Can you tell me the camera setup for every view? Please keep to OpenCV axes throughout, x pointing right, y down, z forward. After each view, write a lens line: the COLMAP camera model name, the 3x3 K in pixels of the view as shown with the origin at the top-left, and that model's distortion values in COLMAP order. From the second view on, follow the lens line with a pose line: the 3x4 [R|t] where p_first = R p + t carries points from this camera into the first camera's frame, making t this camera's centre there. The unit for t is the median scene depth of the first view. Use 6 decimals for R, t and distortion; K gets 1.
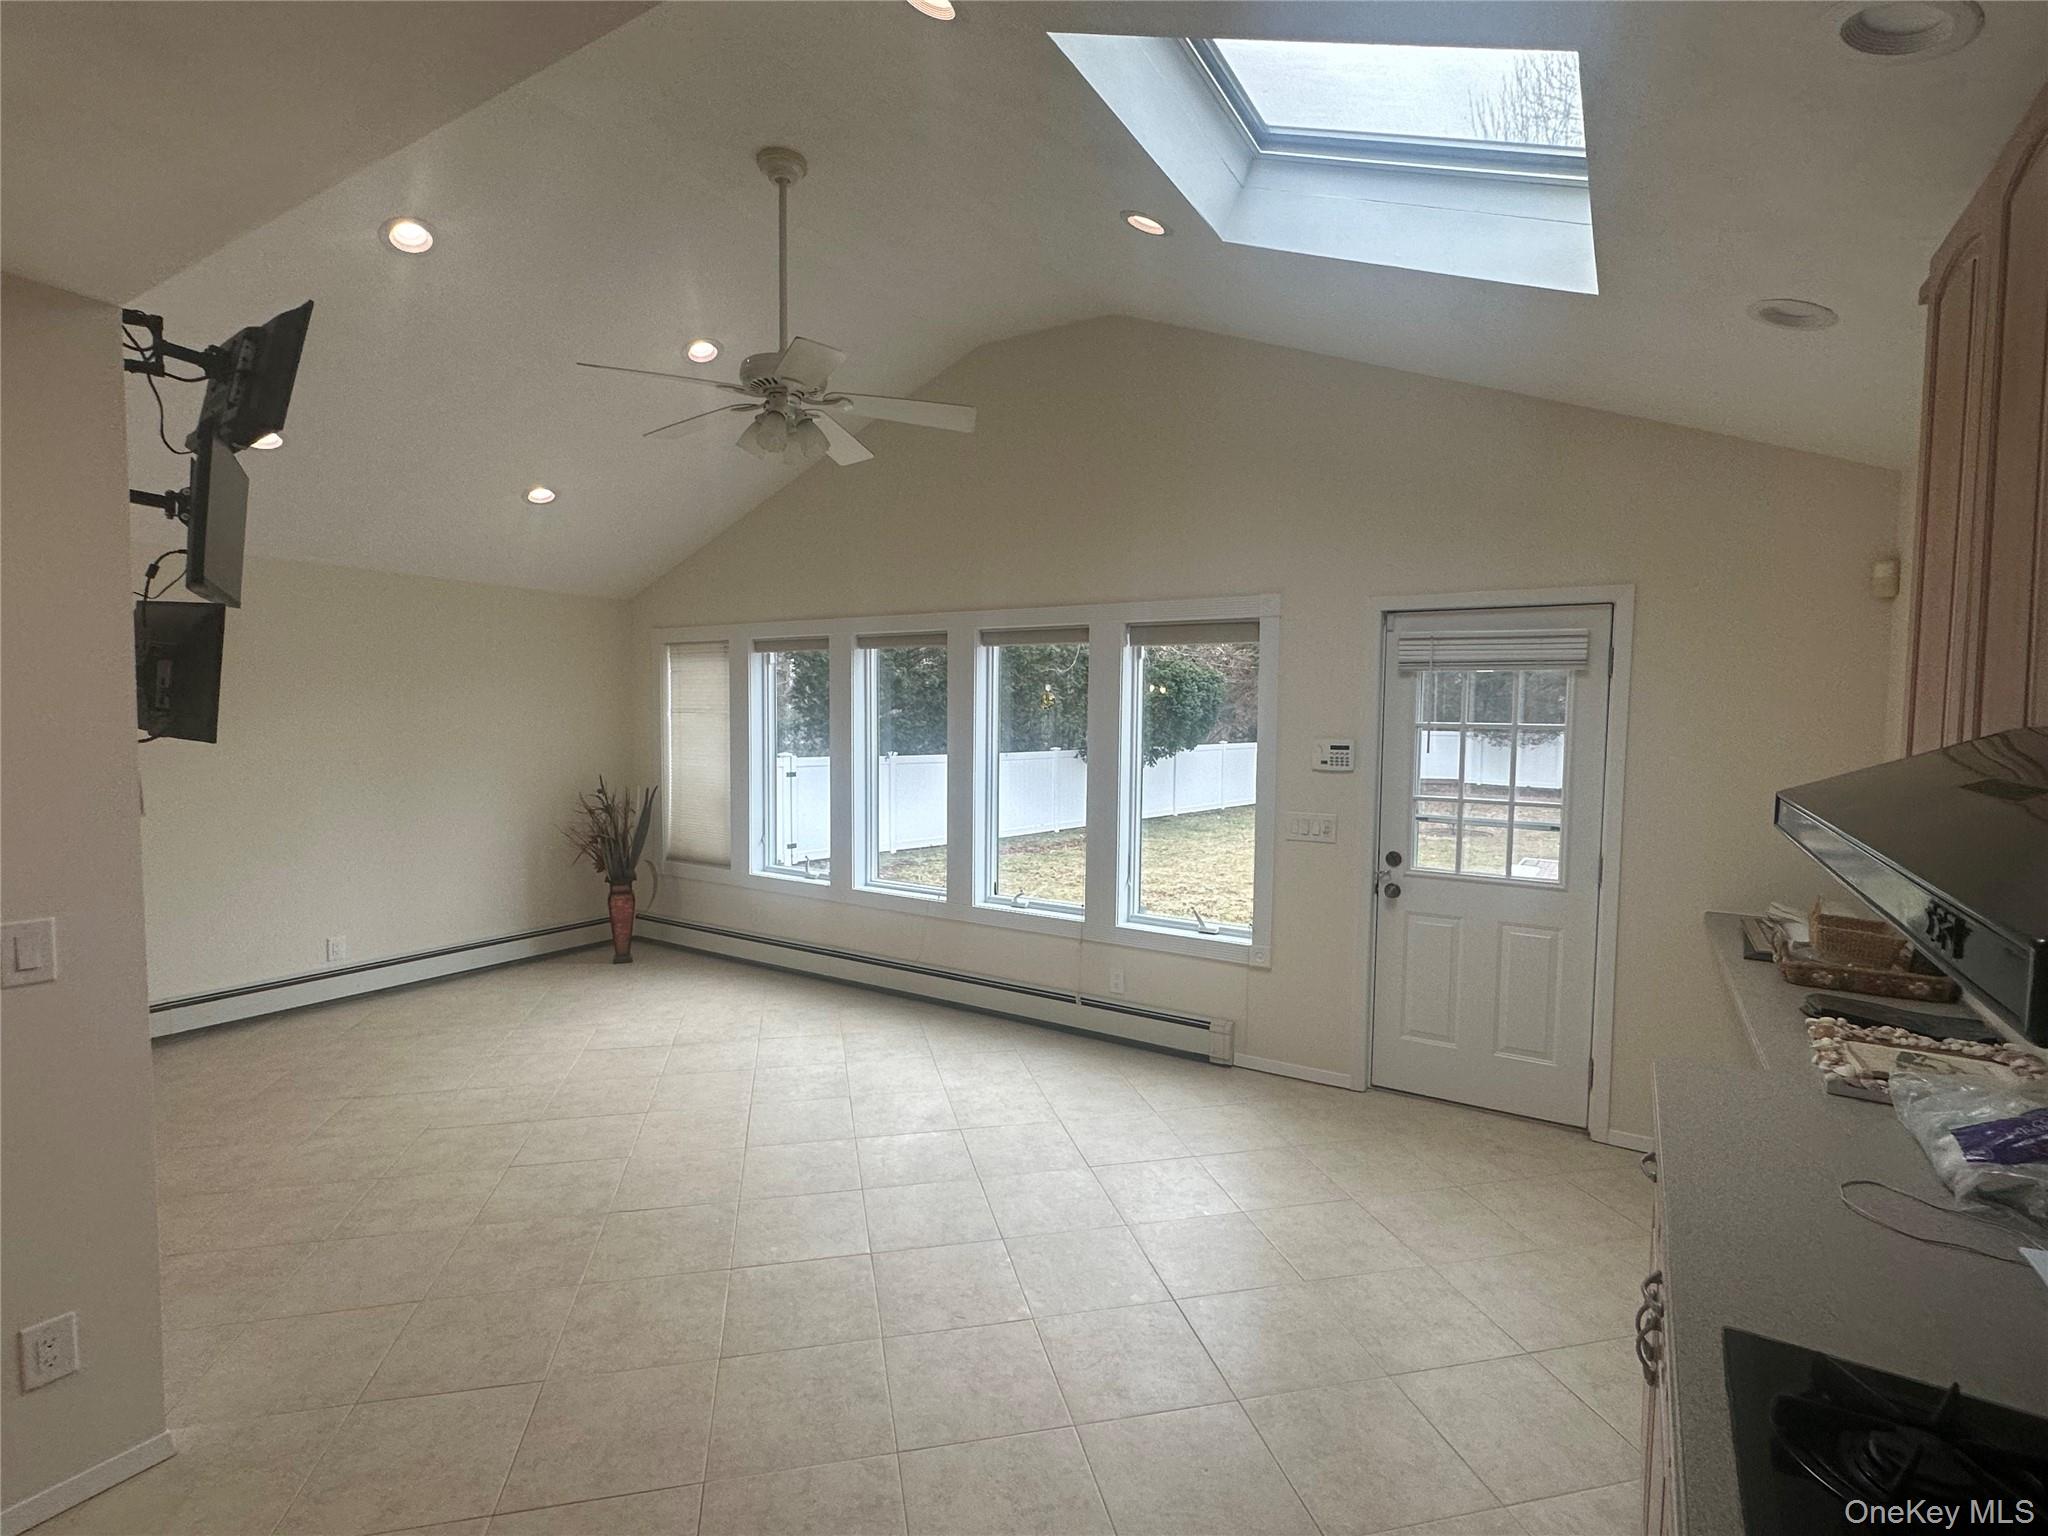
lens RADIAL K [[958.2, 0, 1025.8], [0, 958.2, 763.1], [0, 0, 1]] dist [-0.001294, 0.001277]
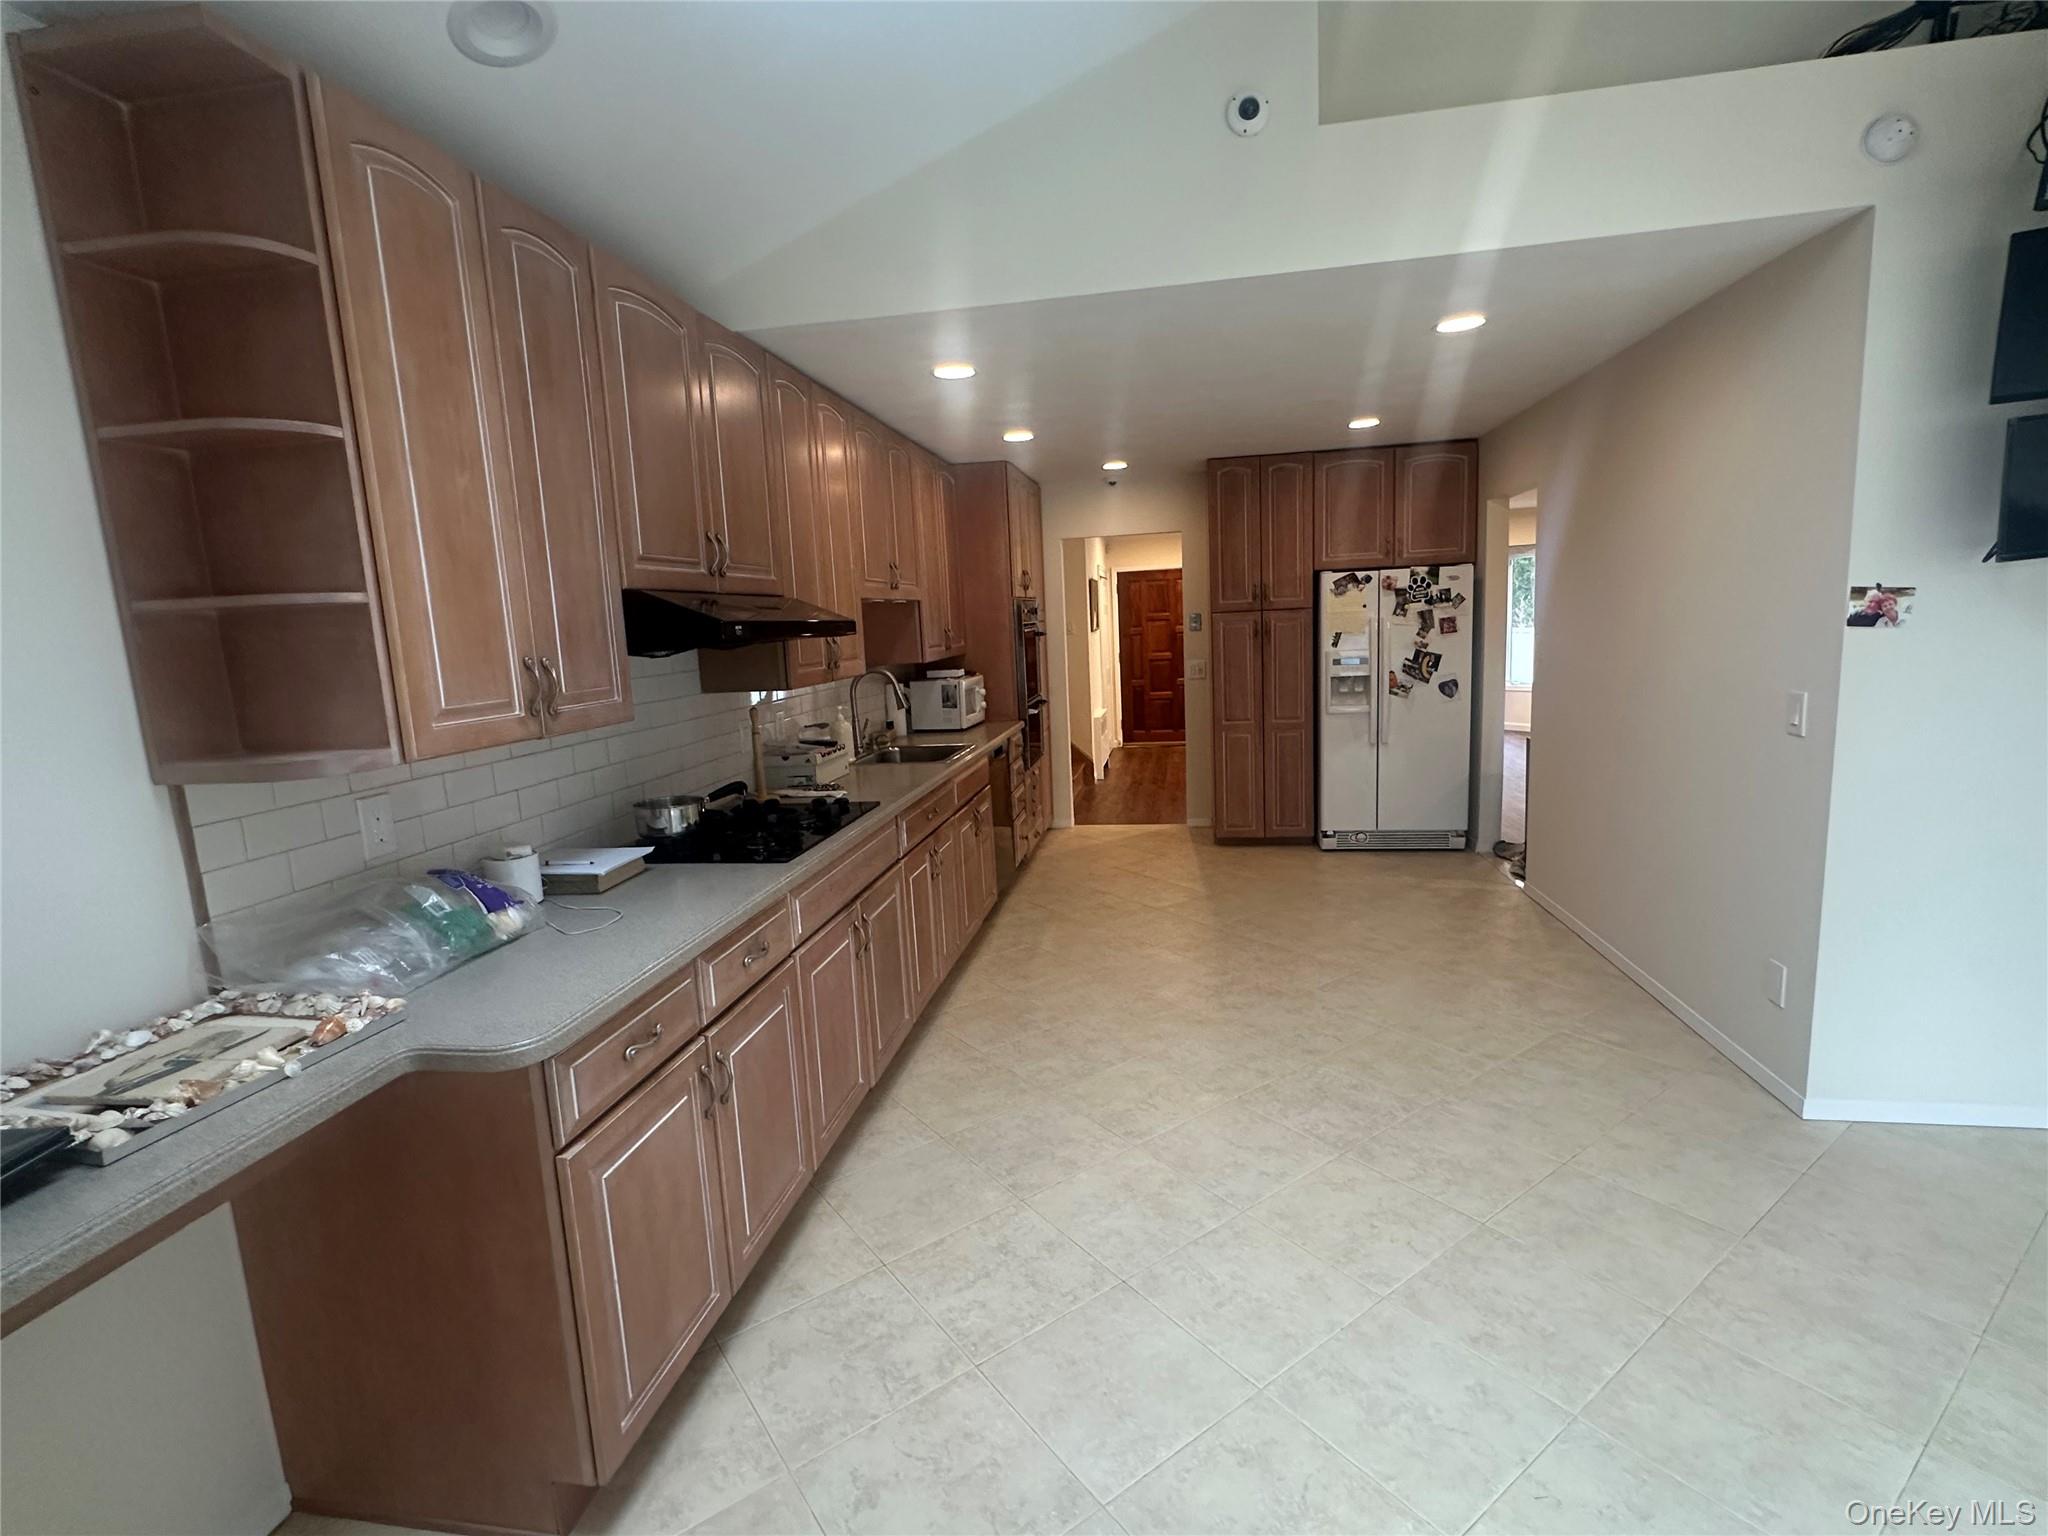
lens RADIAL K [[958.2, 0, 1026.3], [0, 958.2, 769.1], [0, 0, 1]] dist [-0.001294, 0.001277]
pose [[-0.921294, 0.092608, -0.377679, 0.482243], [0.017188, 0.979977, 0.198367, -0.025309], [0.388487, 0.176263, -0.904439, 1.492083]]
